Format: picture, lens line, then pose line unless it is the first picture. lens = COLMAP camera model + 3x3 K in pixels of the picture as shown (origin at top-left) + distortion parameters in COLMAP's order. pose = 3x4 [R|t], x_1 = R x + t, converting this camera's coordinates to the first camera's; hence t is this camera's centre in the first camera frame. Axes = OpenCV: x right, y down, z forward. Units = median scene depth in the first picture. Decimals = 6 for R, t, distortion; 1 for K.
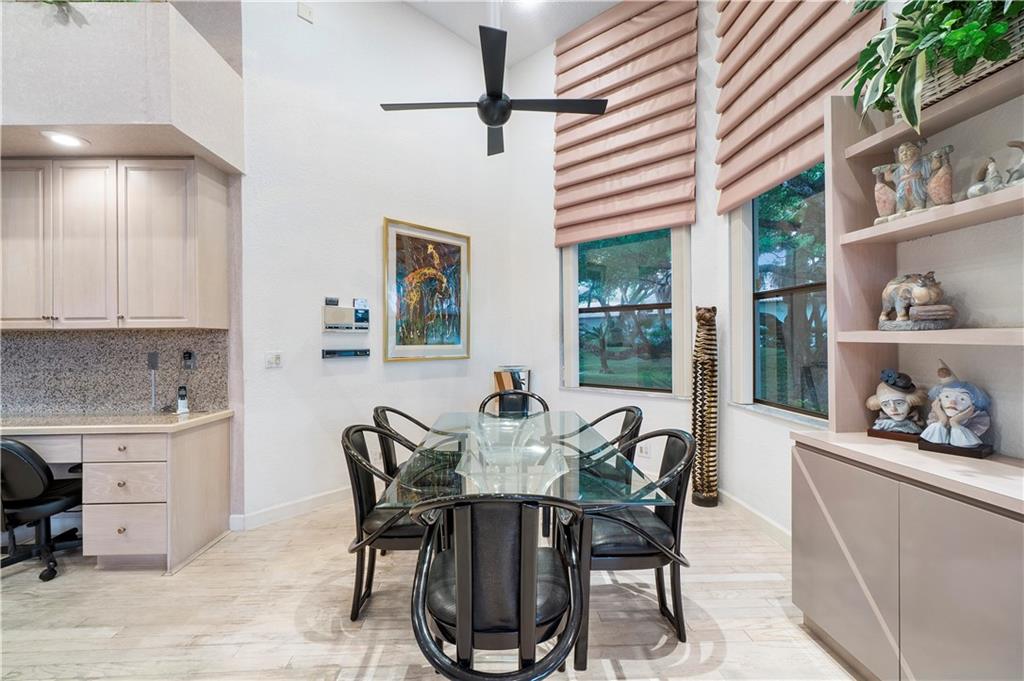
lens RADIAL K [[444.5, 0, 513.5], [0, 444.5, 338.2], [0, 0, 1]] dist [-0.001485, -0.000201]
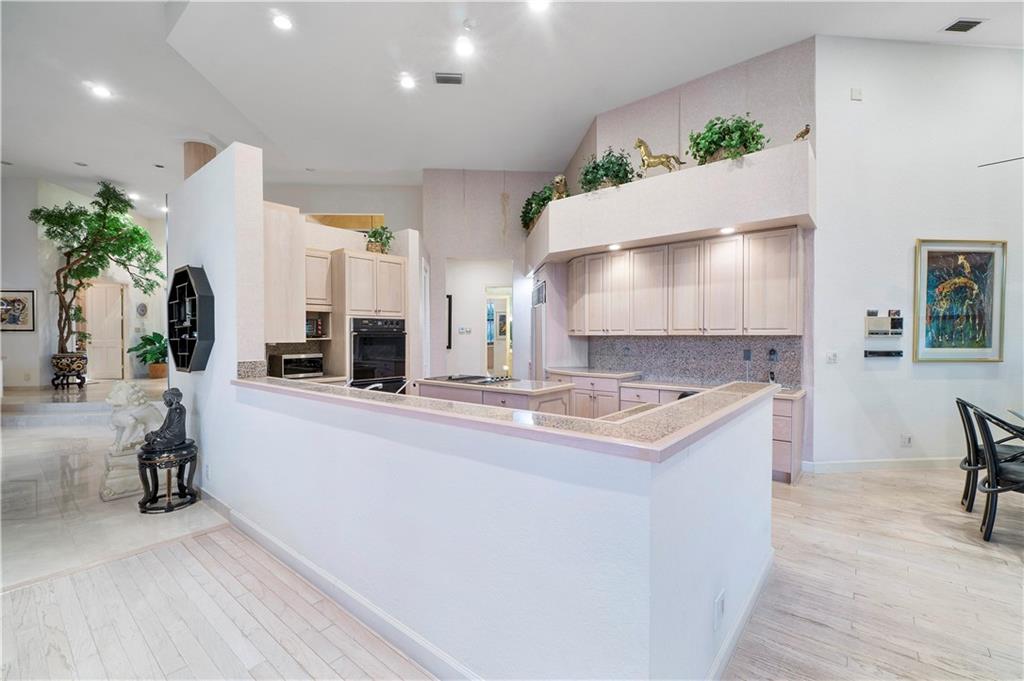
lens RADIAL K [[444.5, 0, 510.4], [0, 444.5, 340.0], [0, 0, 1]] dist [-0.001485, -0.000201]
pose [[0.735881, 0.016061, -0.676920, -0.309266], [-0.002833, 0.999783, 0.020643, -0.028549], [0.677105, -0.013273, 0.735767, -0.647054]]
